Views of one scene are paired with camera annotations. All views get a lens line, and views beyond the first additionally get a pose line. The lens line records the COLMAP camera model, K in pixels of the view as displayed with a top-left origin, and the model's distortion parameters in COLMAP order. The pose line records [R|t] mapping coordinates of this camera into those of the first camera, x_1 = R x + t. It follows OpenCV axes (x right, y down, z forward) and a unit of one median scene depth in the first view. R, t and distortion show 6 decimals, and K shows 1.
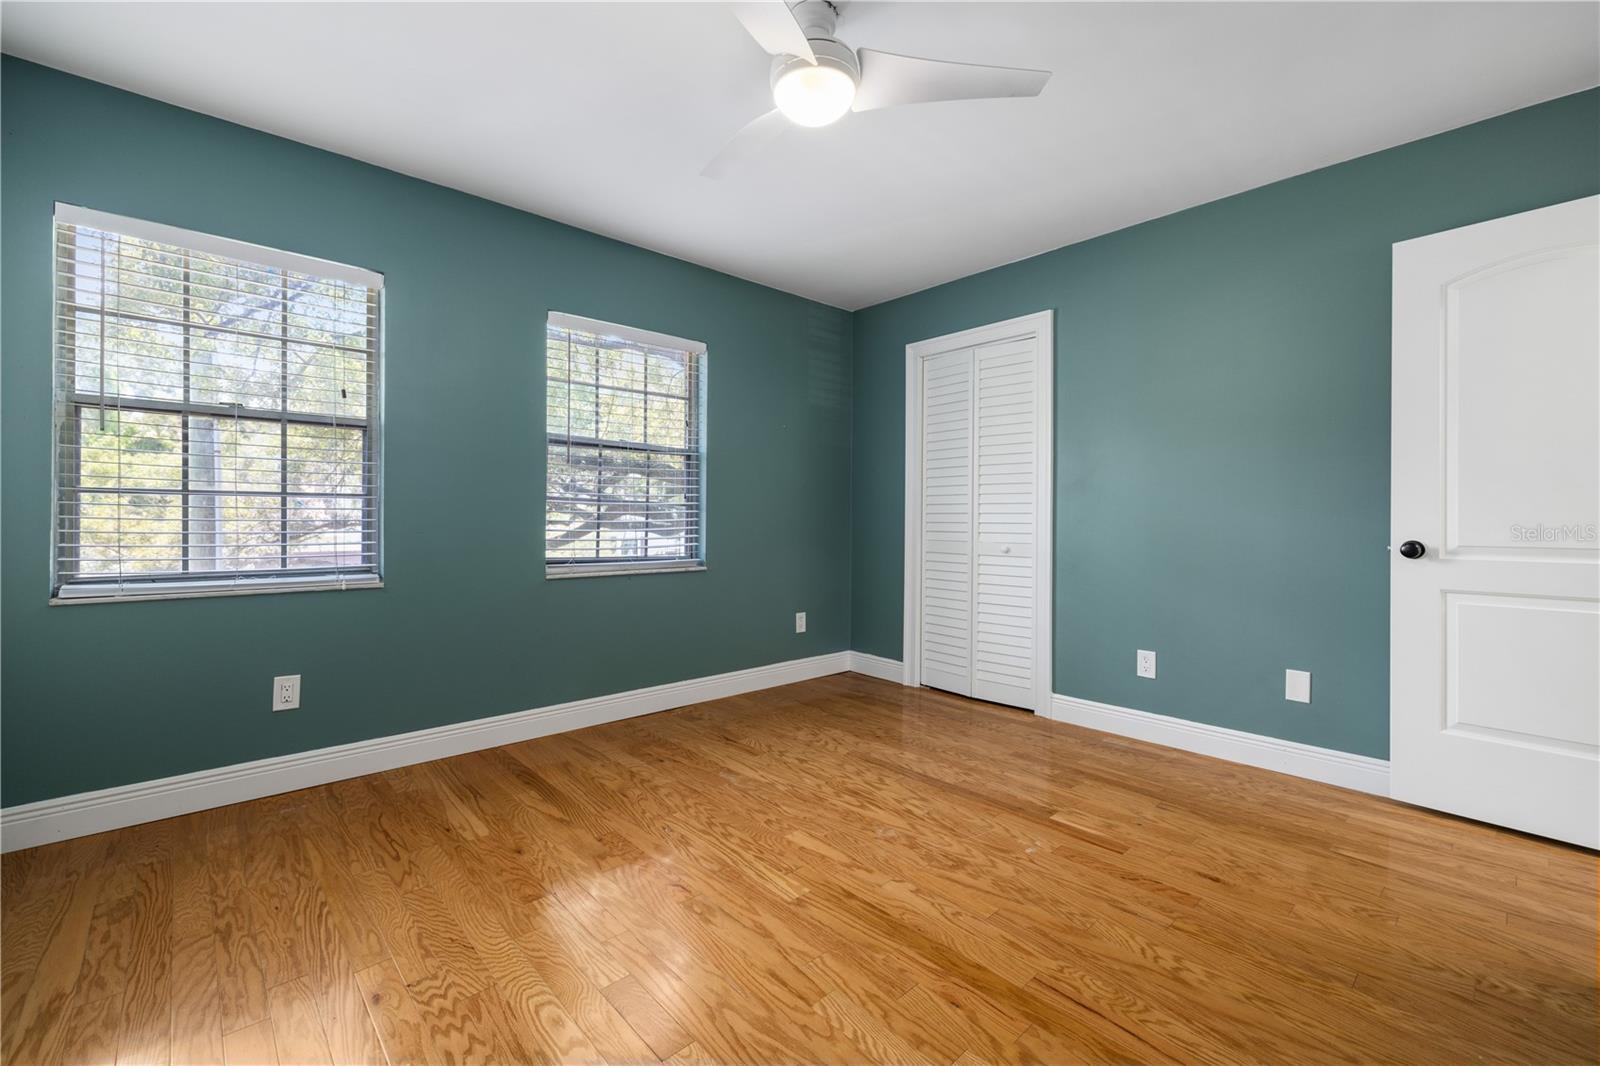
lens RADIAL K [[676.3, 0, 783.9], [0, 676.3, 528.4], [0, 0, 1]] dist [0.002875, -0.000207]
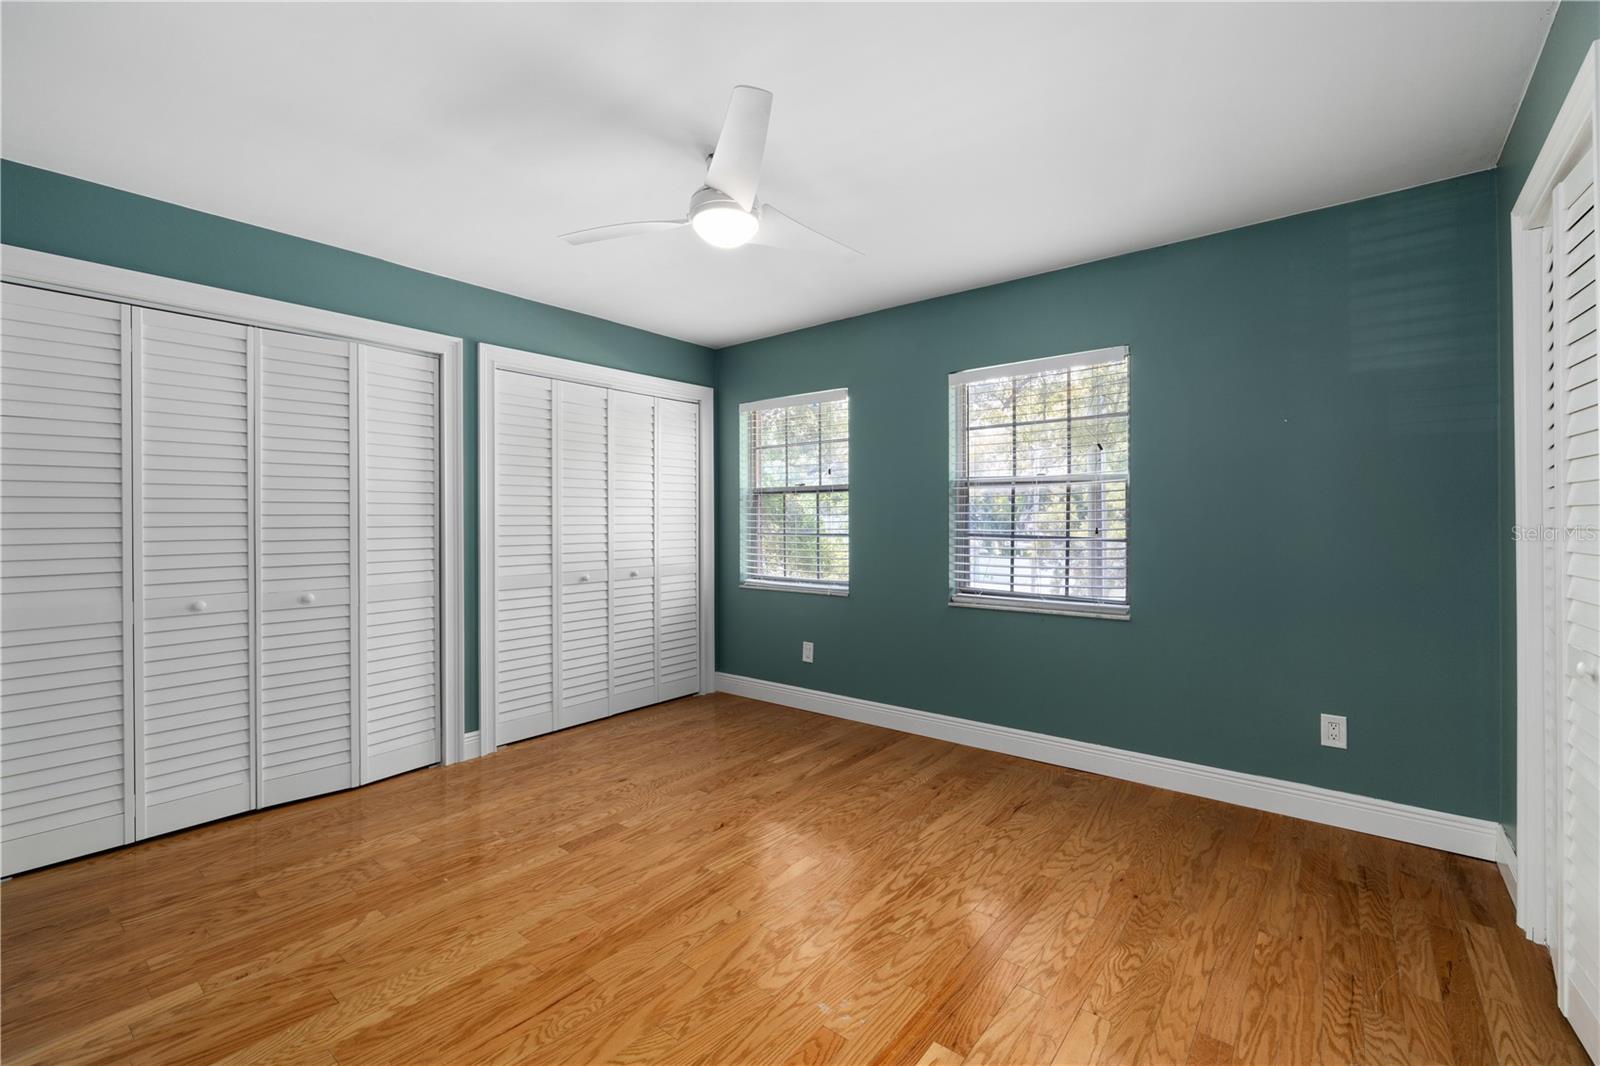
lens RADIAL K [[676.3, 0, 783.9], [0, 676.3, 528.4], [0, 0, 1]] dist [0.002875, -0.000207]
pose [[0.144038, 0.000528, -0.989572, 0.917324], [-0.007791, 0.999969, -0.000601, -0.066649], [0.989541, 0.007796, 0.144038, 0.673003]]
